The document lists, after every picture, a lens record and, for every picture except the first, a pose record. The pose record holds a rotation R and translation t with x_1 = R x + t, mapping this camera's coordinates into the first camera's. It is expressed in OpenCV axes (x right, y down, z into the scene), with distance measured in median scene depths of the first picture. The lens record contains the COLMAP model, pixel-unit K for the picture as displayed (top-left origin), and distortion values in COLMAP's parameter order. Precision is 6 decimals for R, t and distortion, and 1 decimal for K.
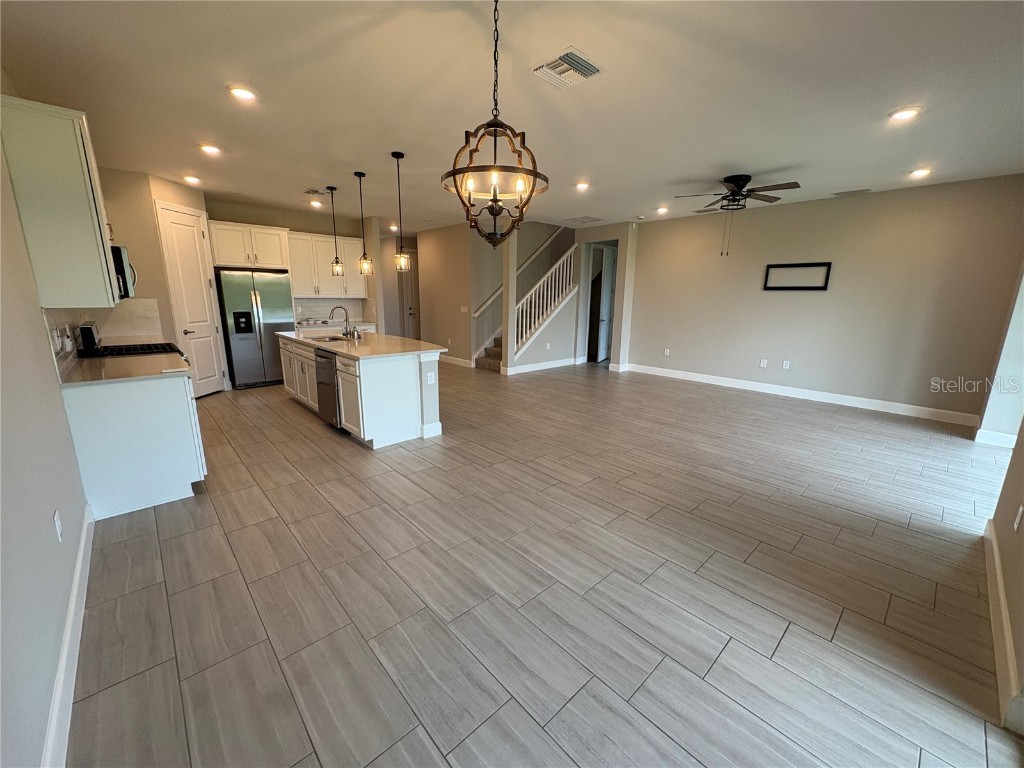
lens RADIAL K [[408.0, 0, 513.3], [0, 408.0, 385.5], [0, 0, 1]] dist [-0.001168, 0.000495]
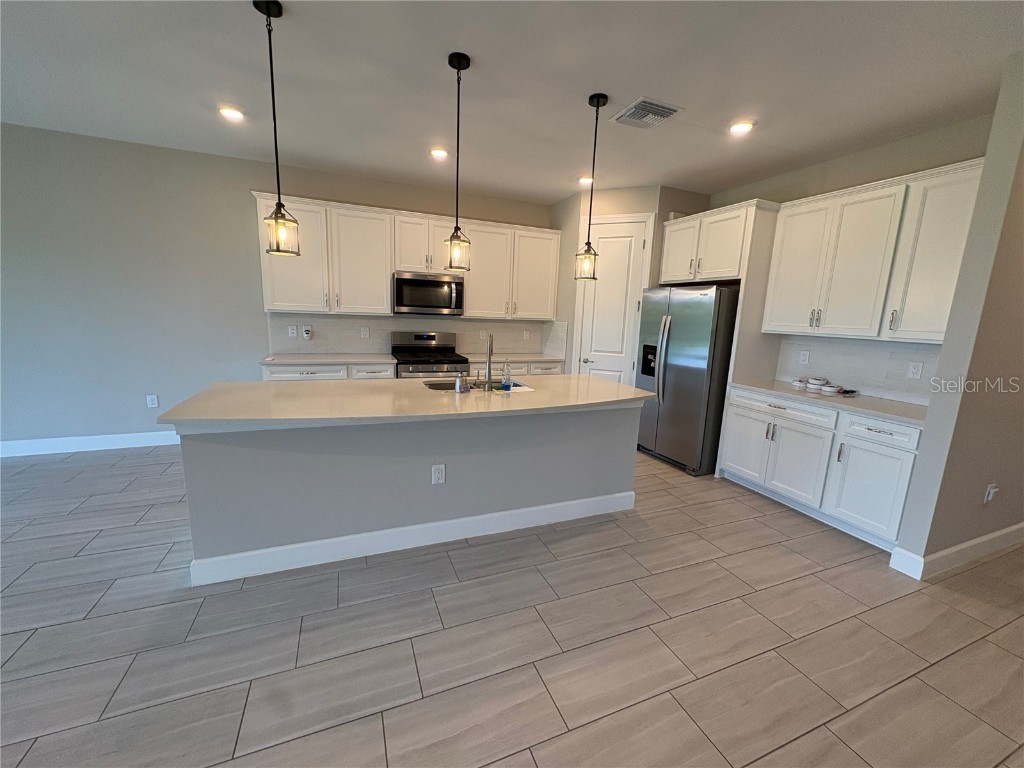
lens RADIAL K [[408.0, 0, 512.7], [0, 408.0, 384.8], [0, 0, 1]] dist [-0.001168, 0.000495]
pose [[-0.349775, 0.138122, -0.926596, 0.080140], [-0.246658, 0.940597, 0.233319, -0.238336], [0.903779, 0.310162, -0.294928, 1.086381]]
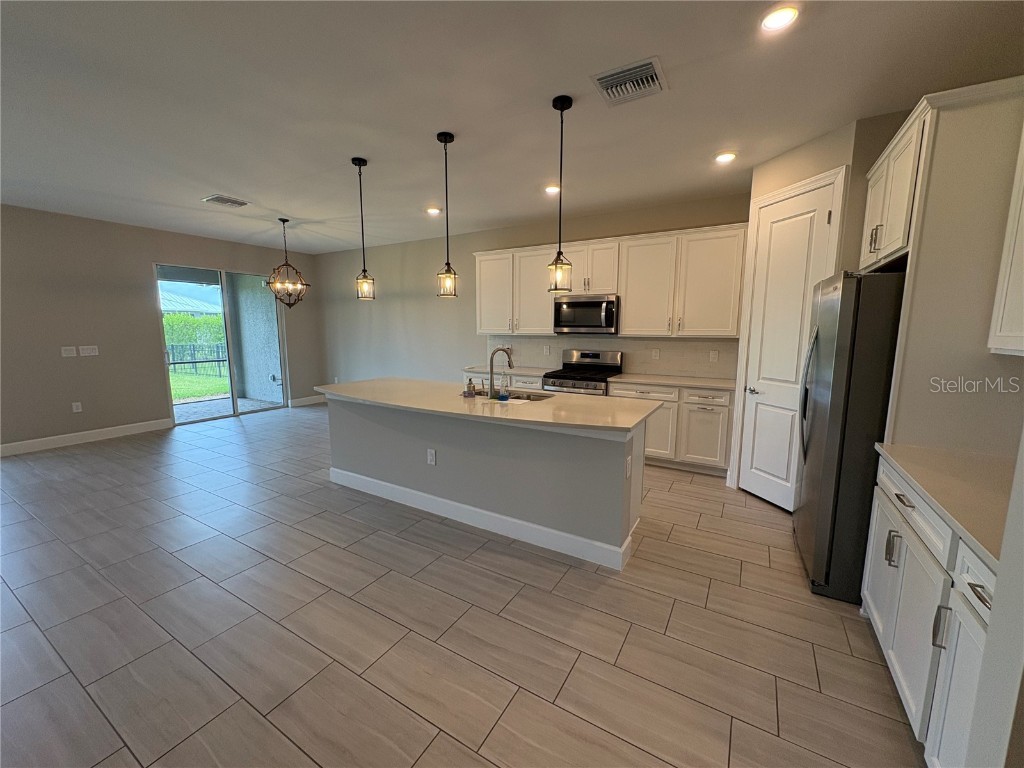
lens RADIAL K [[408.0, 0, 512.7], [0, 408.0, 384.3], [0, 0, 1]] dist [-0.001168, 0.000495]
pose [[-0.958682, 0.022480, -0.283589, -0.239283], [-0.077863, 0.938071, 0.337580, -0.316940], [0.273616, 0.345714, -0.897561, 1.415283]]
